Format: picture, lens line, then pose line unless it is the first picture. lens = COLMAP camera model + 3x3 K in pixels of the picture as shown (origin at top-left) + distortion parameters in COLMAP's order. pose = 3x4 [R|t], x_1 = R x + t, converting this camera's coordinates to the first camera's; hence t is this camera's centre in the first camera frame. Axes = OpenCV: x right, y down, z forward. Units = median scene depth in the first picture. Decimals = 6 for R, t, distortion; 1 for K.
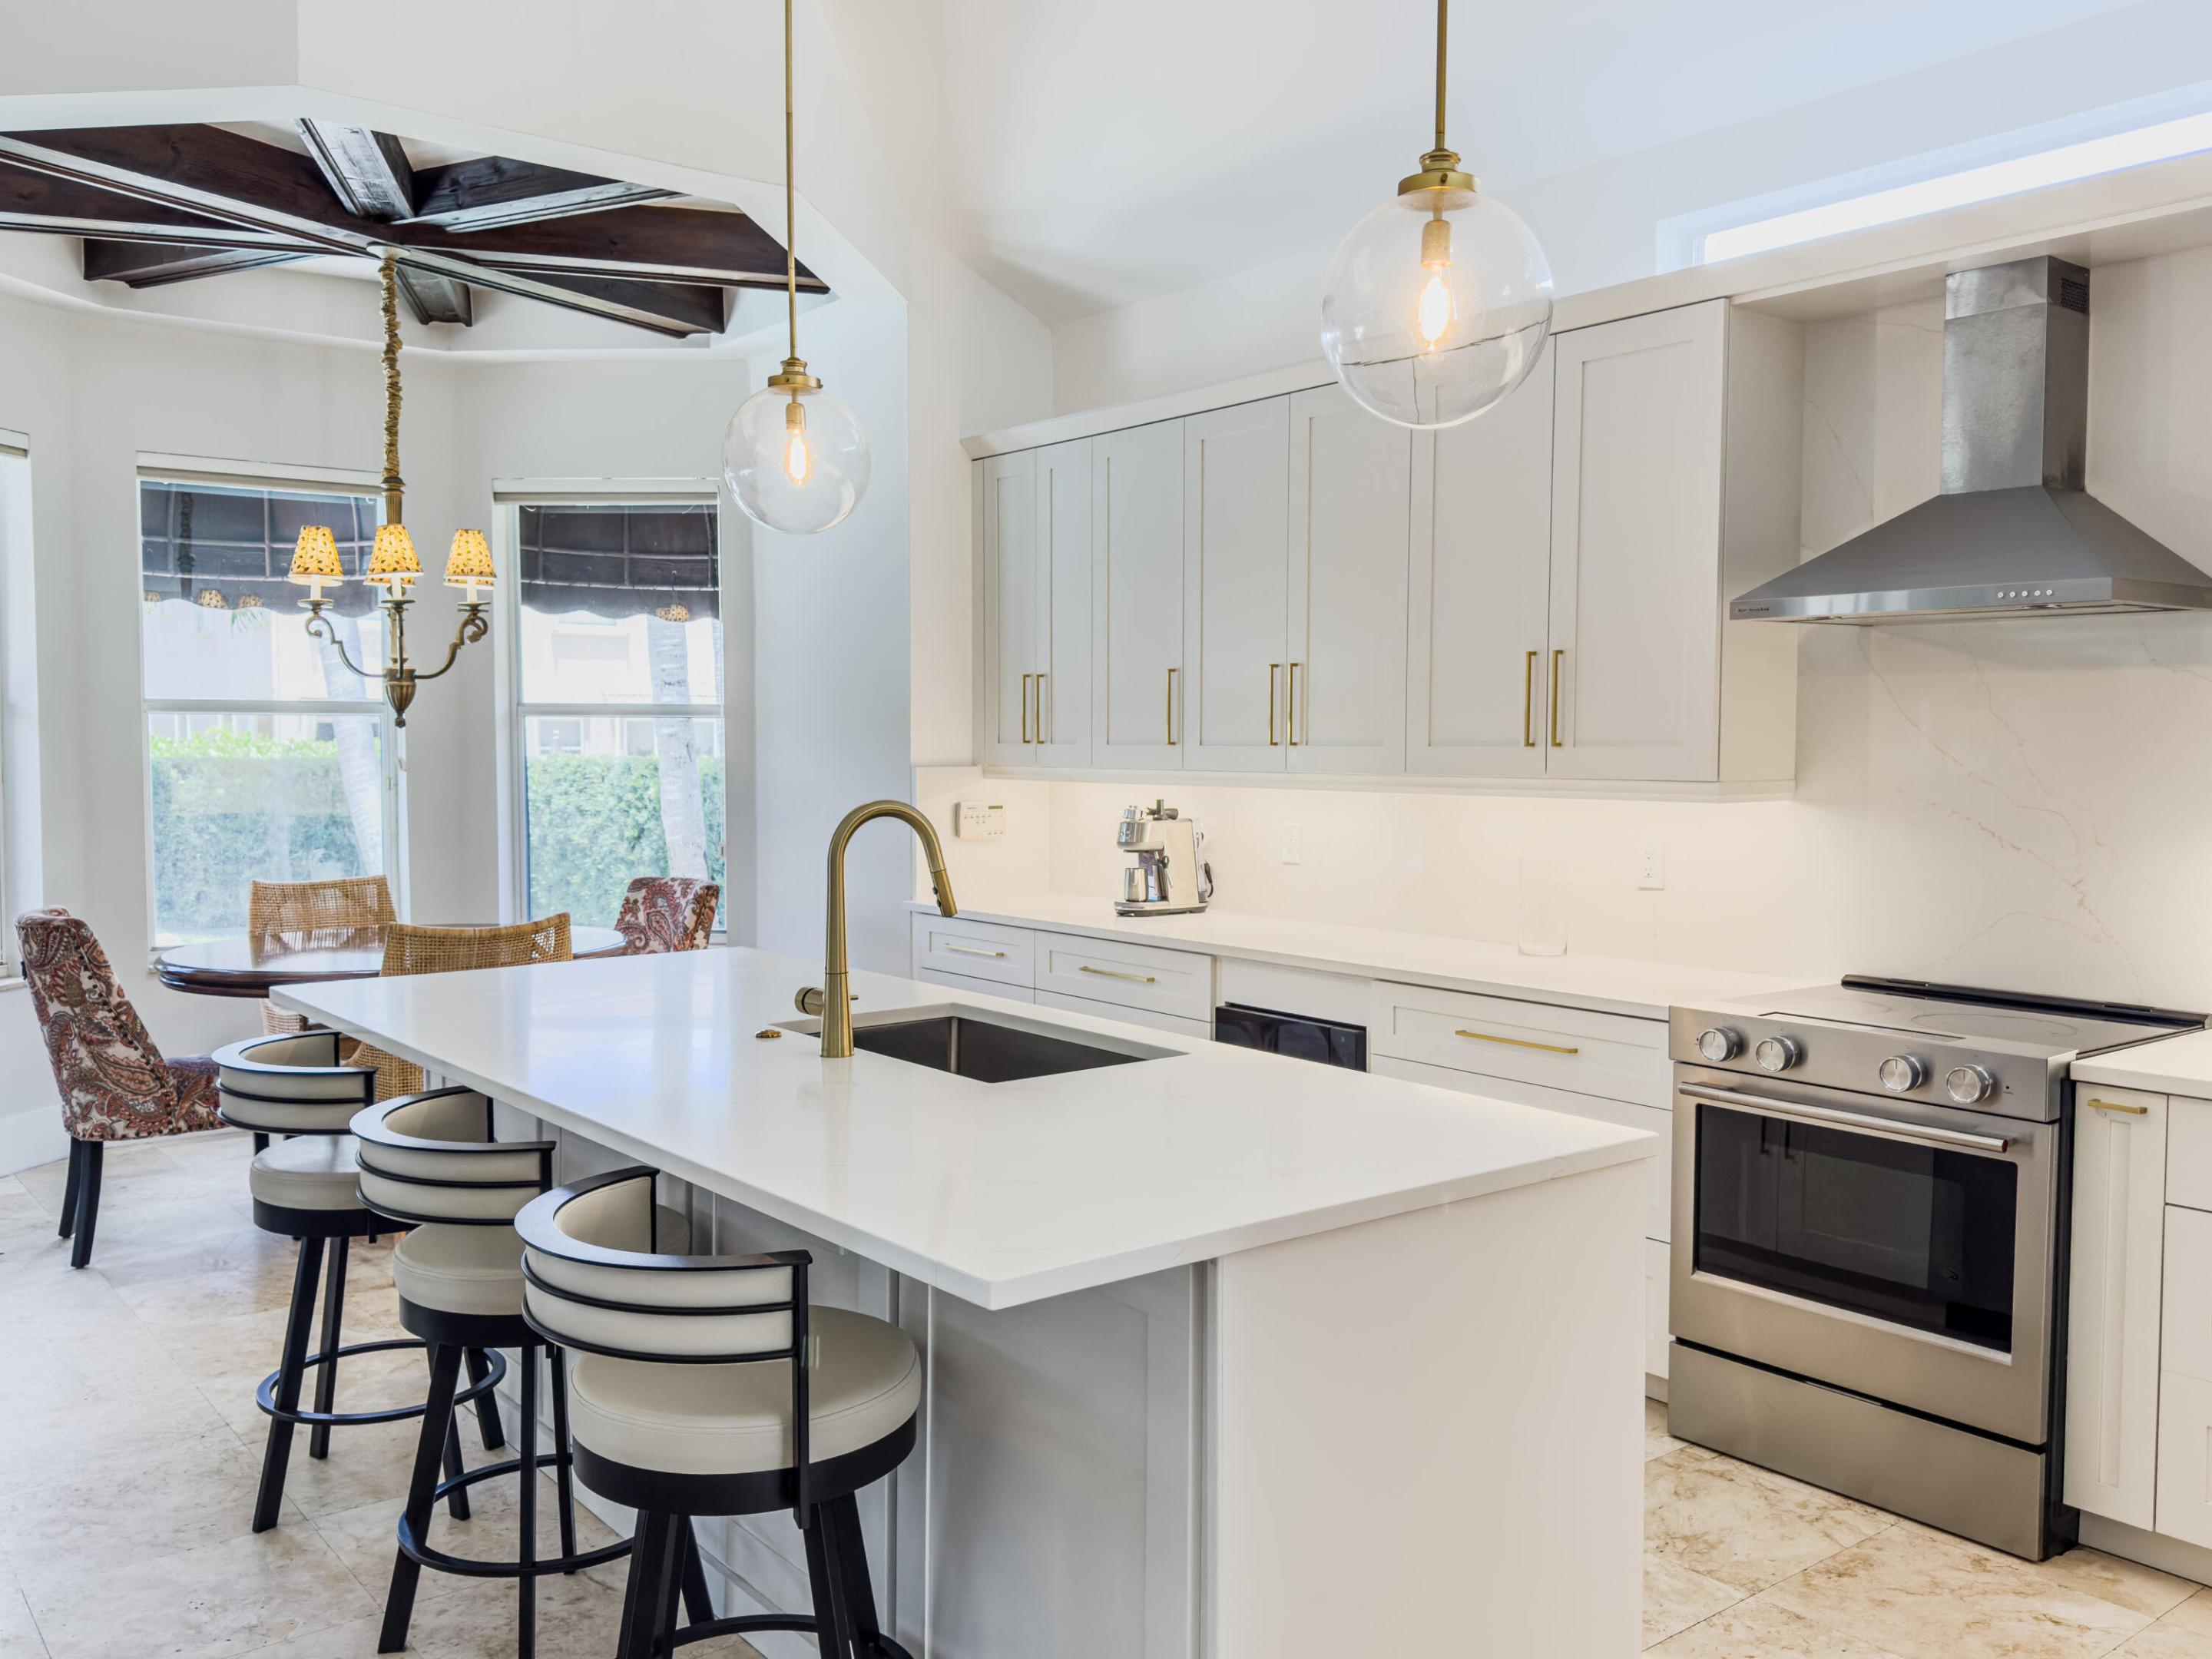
lens RADIAL K [[1818.3, 0, 1106.0], [0, 1818.3, 829.5], [0, 0, 1]] dist [-0.000065, 0.000106]
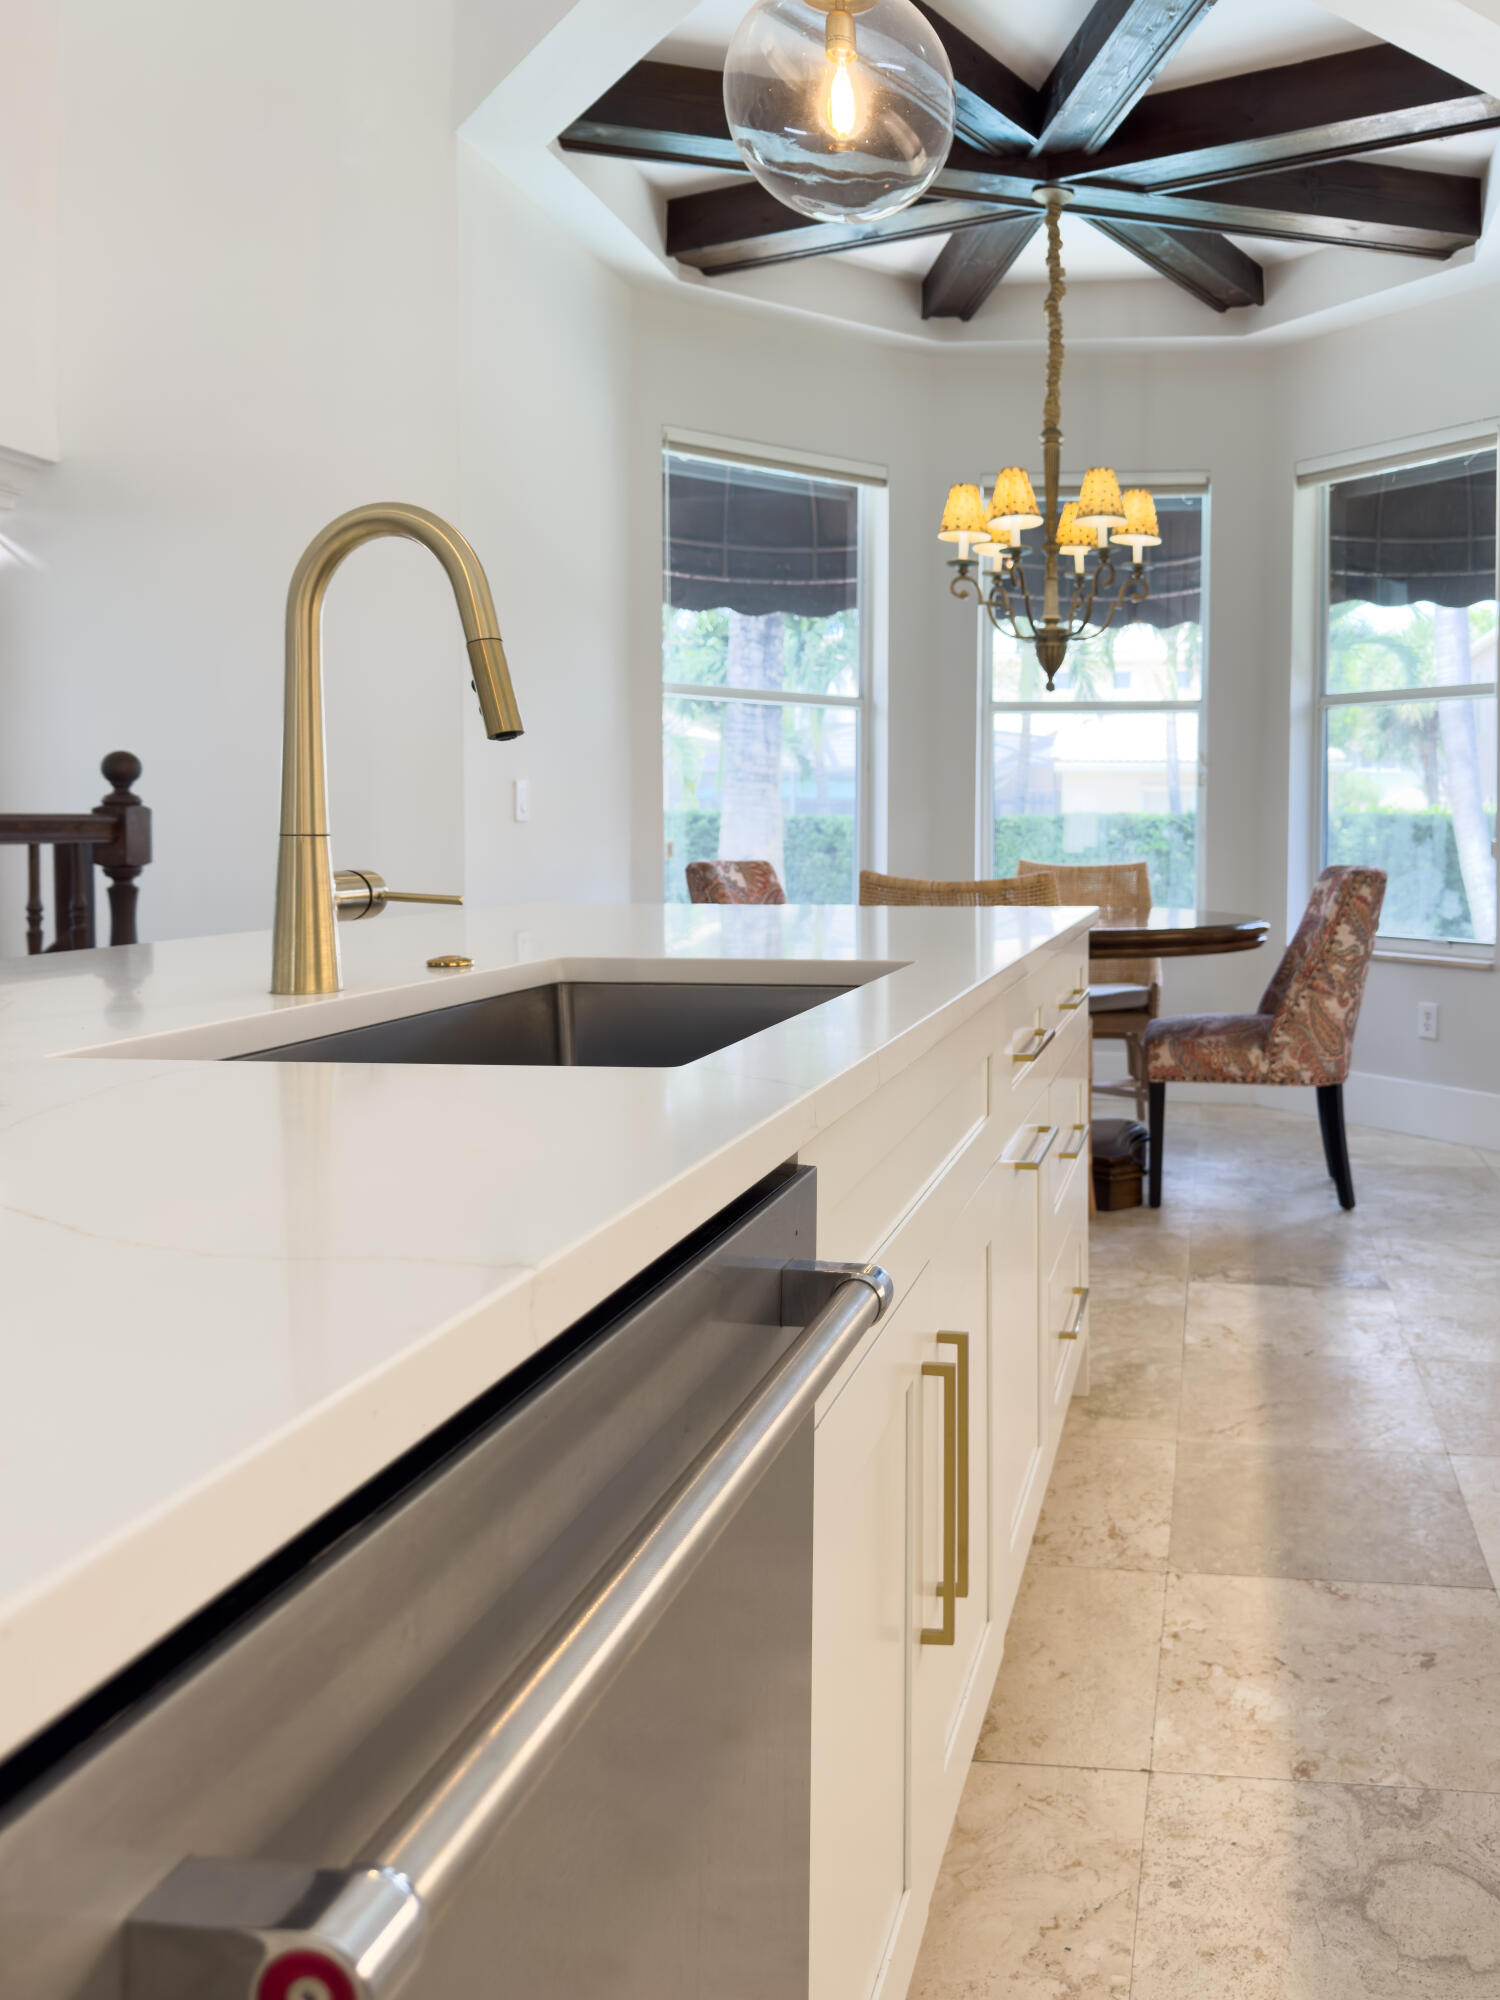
lens RADIAL K [[1589.7, 0, 750.0], [0, 1589.7, 1000.0], [0, 0, 1]] dist [-0.058240, 0.003153]
pose [[0.721077, 0.100470, -0.685532, 0.091311], [-0.039796, 0.993803, 0.103790, 0.025700], [0.691711, -0.047559, 0.720606, 0.274015]]
